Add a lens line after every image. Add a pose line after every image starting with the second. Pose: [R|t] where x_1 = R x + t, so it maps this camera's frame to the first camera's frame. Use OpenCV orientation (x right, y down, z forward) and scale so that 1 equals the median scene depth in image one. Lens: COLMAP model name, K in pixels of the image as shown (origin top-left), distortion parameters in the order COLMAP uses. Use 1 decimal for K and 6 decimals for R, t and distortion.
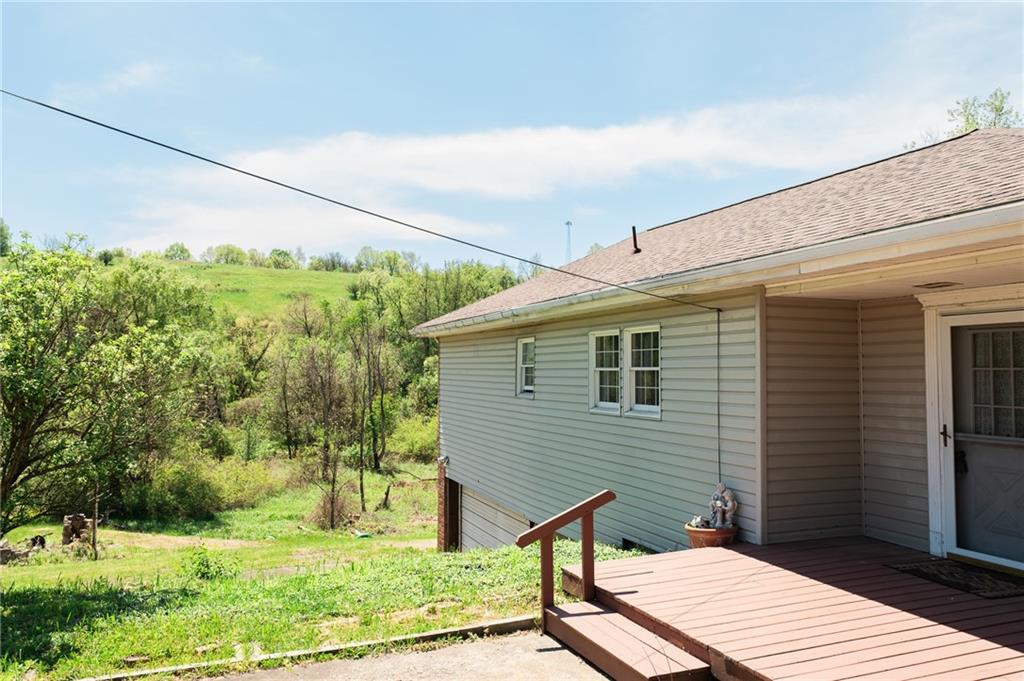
lens RADIAL K [[824.1, 0, 512.0], [0, 824.1, 340.5], [0, 0, 1]] dist [-0.002751, -0.001165]
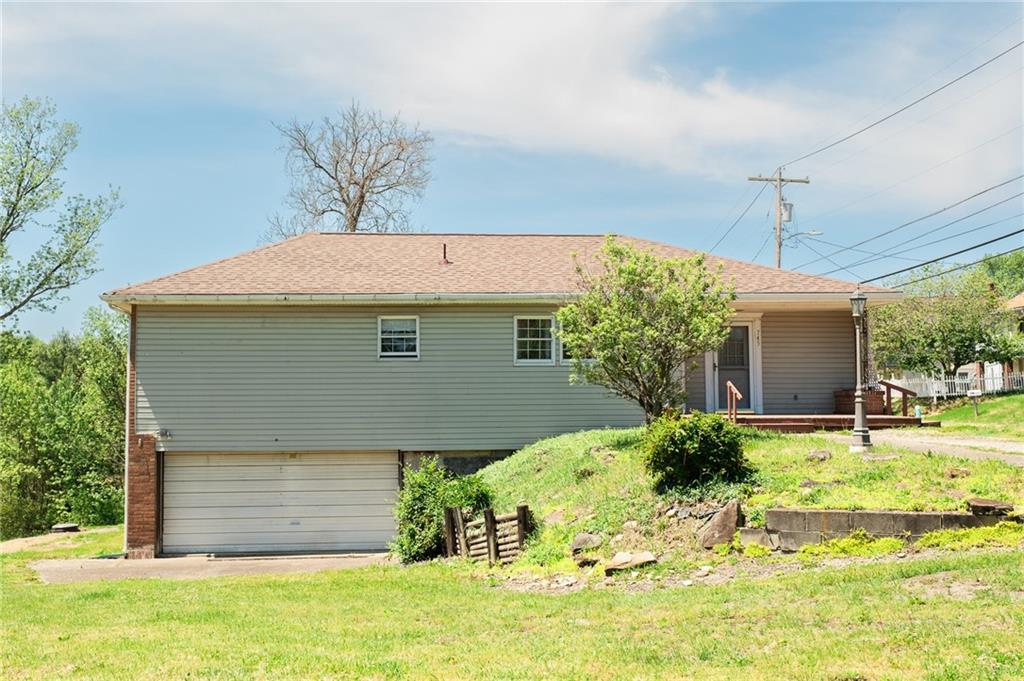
lens RADIAL K [[1215.6, 0, 512.0], [0, 1215.6, 340.5], [0, 0, 1]] dist [-0.016208, -0.020662]
pose [[0.251064, 0.064569, 0.965815, -2.390453], [-0.026609, 0.997856, -0.059794, 0.195605], [-0.967605, -0.010687, 0.252244, 0.446019]]
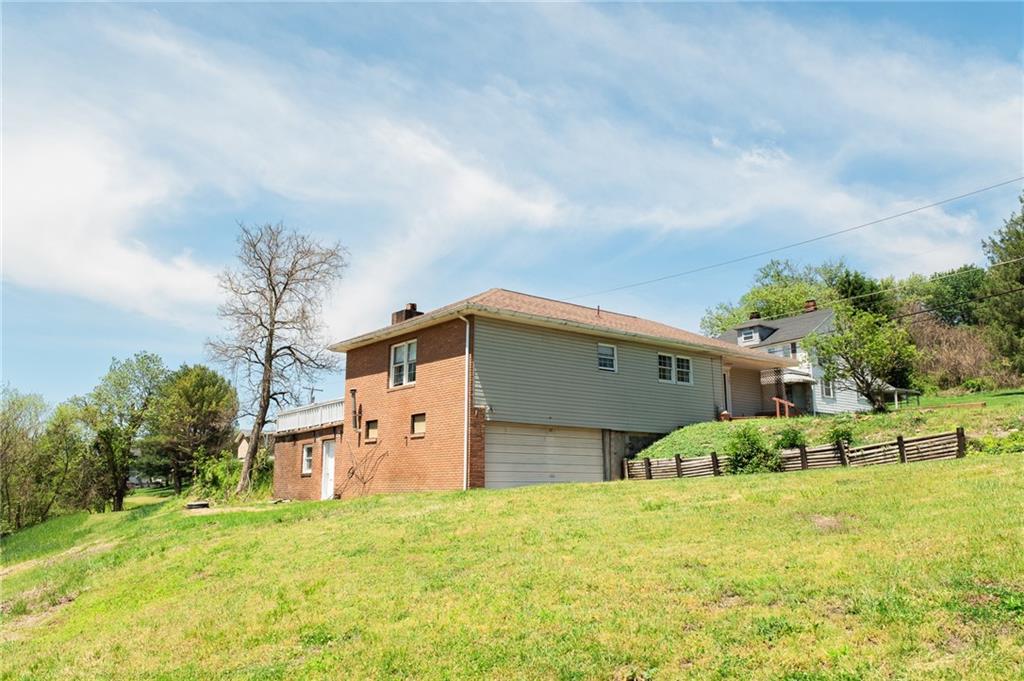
lens RADIAL K [[740.5, 0, 512.0], [0, 740.5, 340.5], [0, 0, 1]] dist [-0.005462, -0.004022]
pose [[-0.294480, 0.191884, 0.936195, -2.191061], [-0.031271, 0.977175, -0.210120, 0.511668], [-0.955146, -0.091152, -0.281759, 2.320271]]
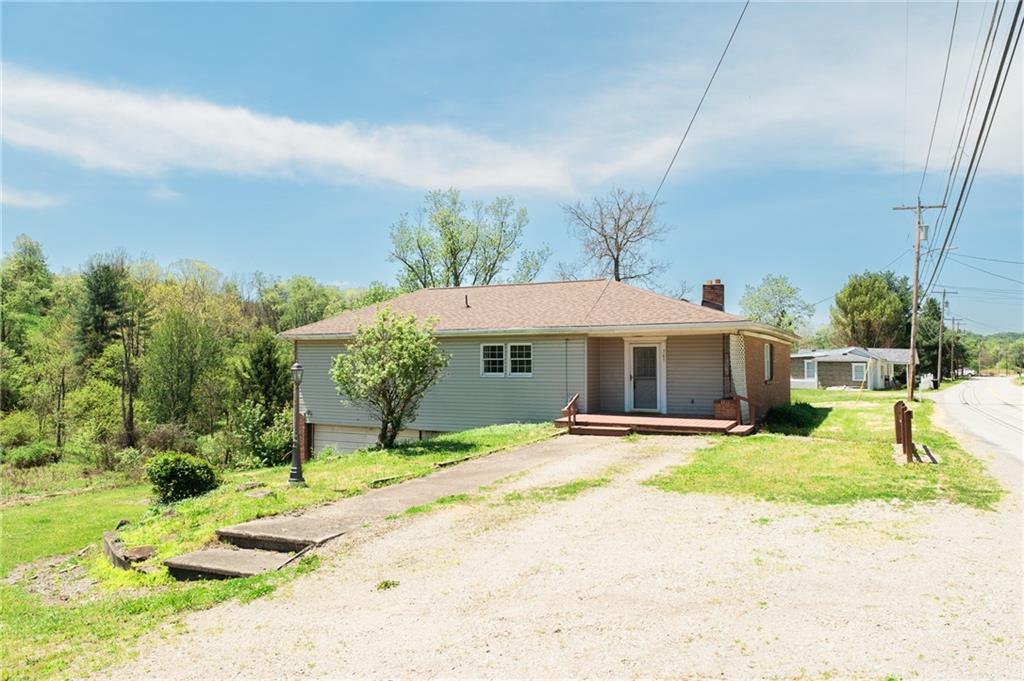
lens RADIAL K [[740.5, 0, 512.0], [0, 740.5, 340.5], [0, 0, 1]] dist [-0.005462, -0.004022]
pose [[0.730718, 0.030862, 0.681981, -1.440447], [-0.027952, 0.999492, -0.015281, 0.011720], [-0.682107, -0.007897, 0.731210, -0.706887]]
